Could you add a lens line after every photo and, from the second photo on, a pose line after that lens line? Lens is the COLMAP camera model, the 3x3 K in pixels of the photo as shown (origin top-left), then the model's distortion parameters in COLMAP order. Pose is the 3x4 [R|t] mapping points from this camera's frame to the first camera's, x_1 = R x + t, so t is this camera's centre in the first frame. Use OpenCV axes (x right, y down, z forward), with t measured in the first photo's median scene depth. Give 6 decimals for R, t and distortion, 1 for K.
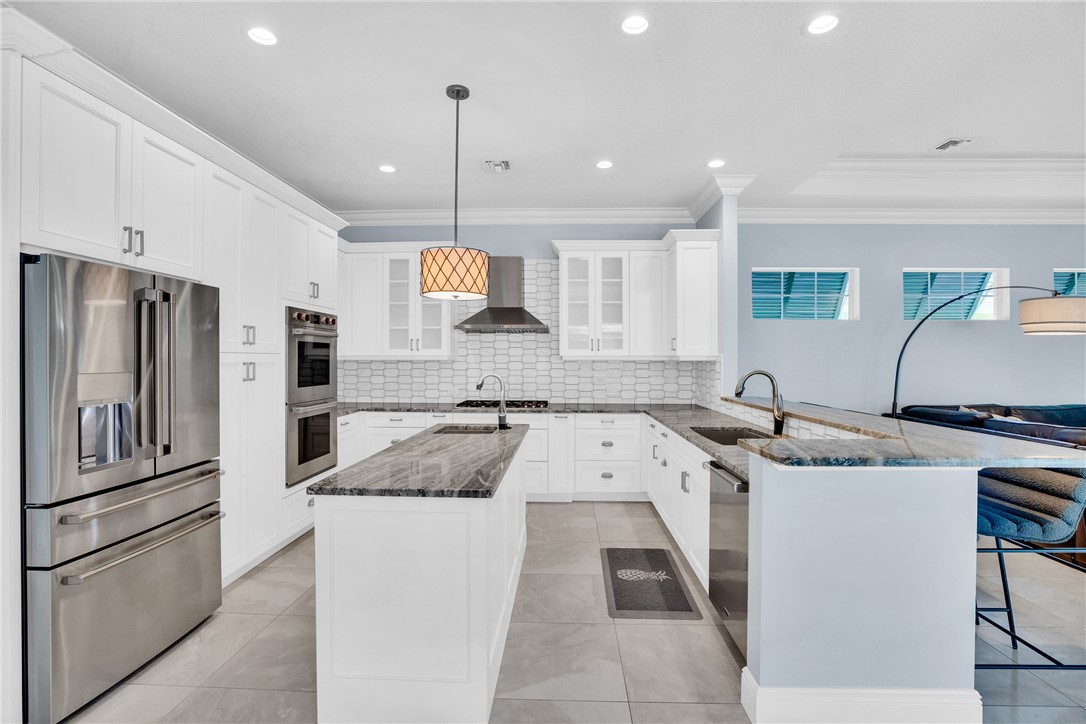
lens RADIAL K [[501.1, 0, 544.7], [0, 501.1, 361.8], [0, 0, 1]] dist [-0.034476, 0.008660]
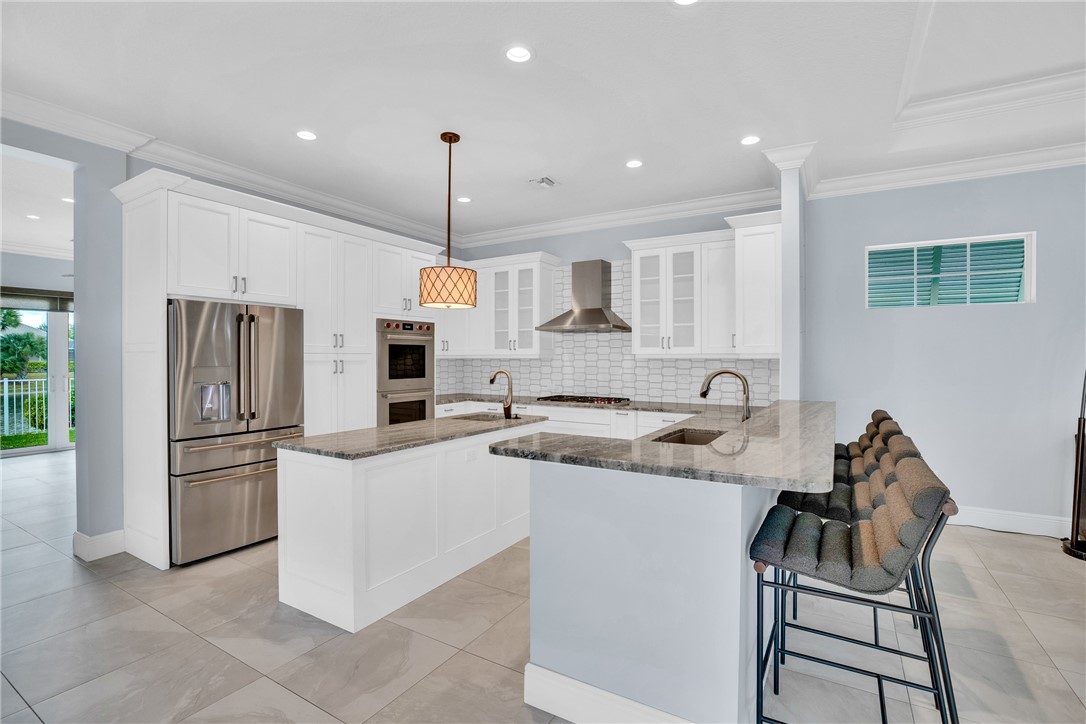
lens RADIAL K [[501.1, 0, 542.6], [0, 501.1, 361.2], [0, 0, 1]] dist [-0.034476, 0.008660]
pose [[0.877082, 0.002191, -0.480335, 0.379635], [-0.001089, 0.999996, 0.002573, -0.000054], [0.480339, -0.001734, 0.877081, 0.025248]]
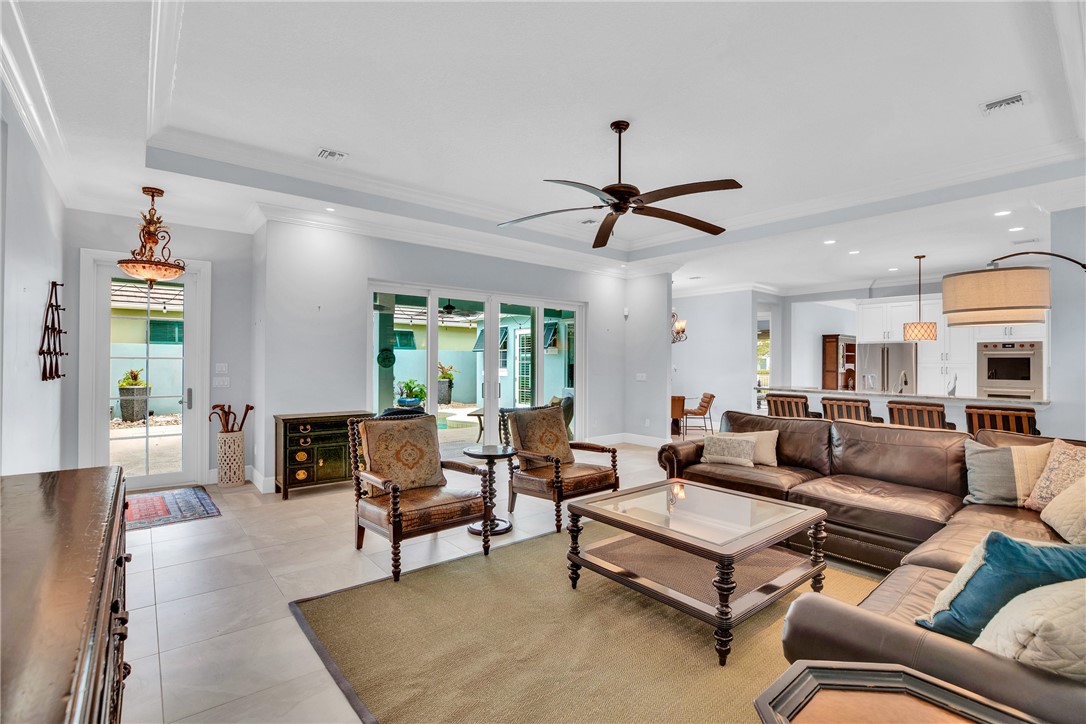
lens RADIAL K [[501.1, 0, 553.9], [0, 501.1, 357.0], [0, 0, 1]] dist [-0.034476, 0.008660]
pose [[-0.732427, 0.001602, -0.680844, 1.763145], [0.001563, 0.999999, 0.000671, -0.037351], [0.680844, -0.000573, -0.732428, 0.969980]]
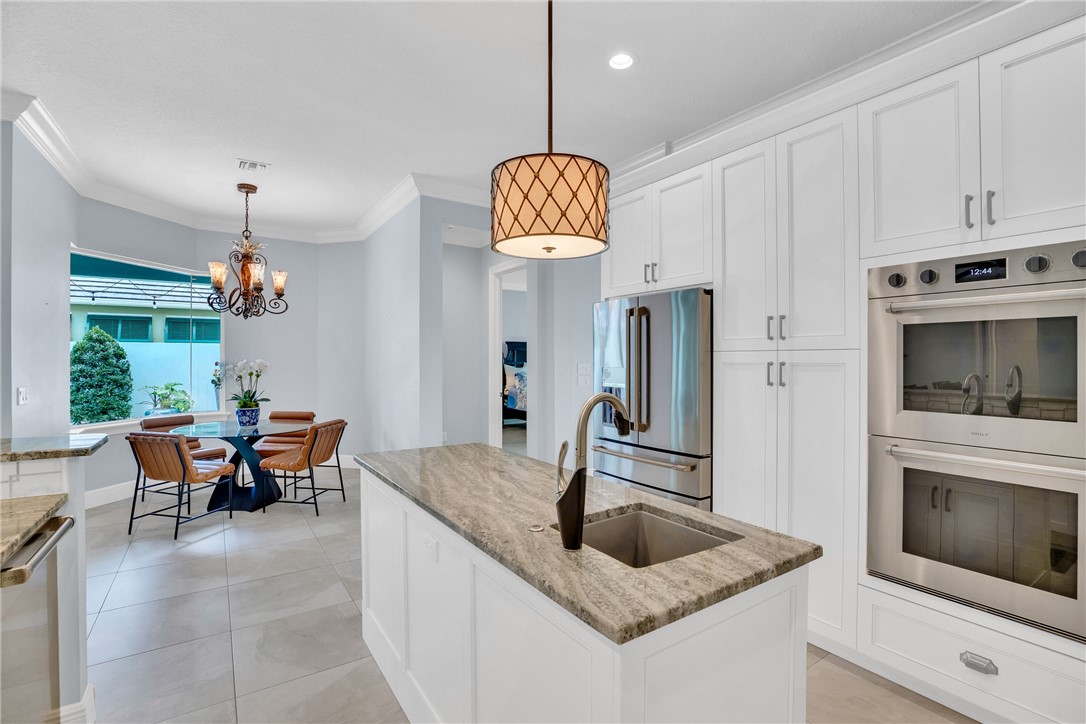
lens RADIAL K [[501.1, 0, 552.0], [0, 501.1, 358.4], [0, 0, 1]] dist [-0.034476, 0.008660]
pose [[-0.803467, -0.001488, -0.595347, 0.103351], [-0.003681, 0.999990, 0.002469, -0.003534], [0.595337, 0.004175, -0.803465, 0.916998]]
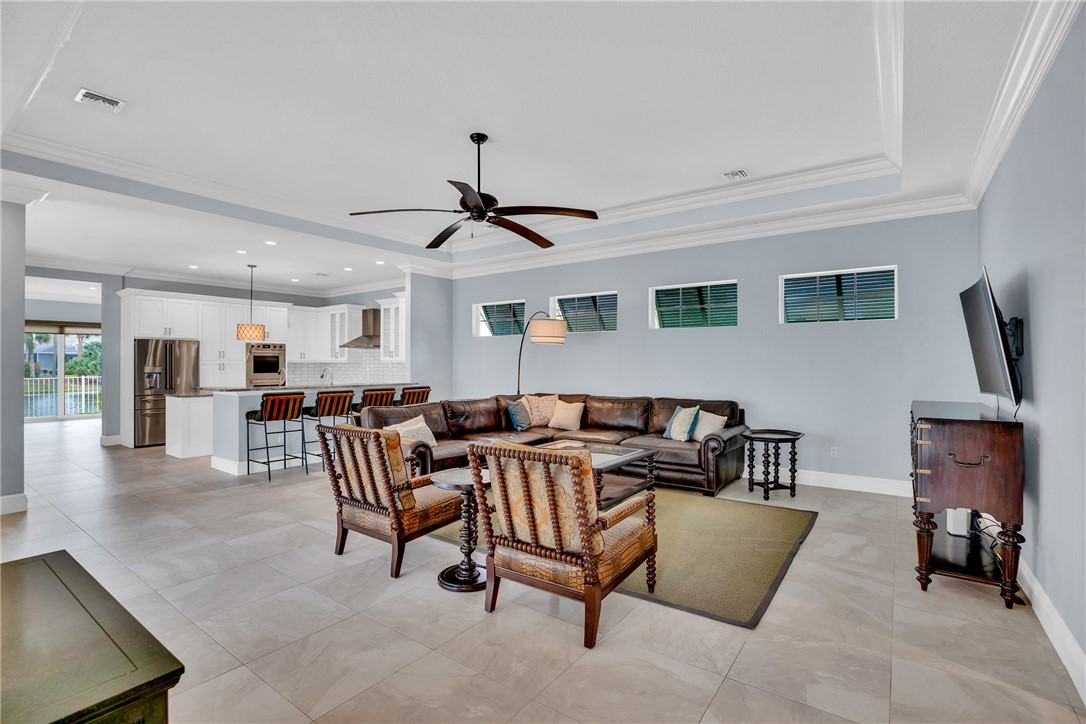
lens RADIAL K [[501.1, 0, 543.7], [0, 501.1, 362.8], [0, 0, 1]] dist [-0.034476, 0.008660]
pose [[0.836447, 0.015211, -0.547837, 1.694646], [-0.013128, 0.999884, 0.007718, -0.033733], [0.547891, 0.000736, 0.836550, -0.267964]]
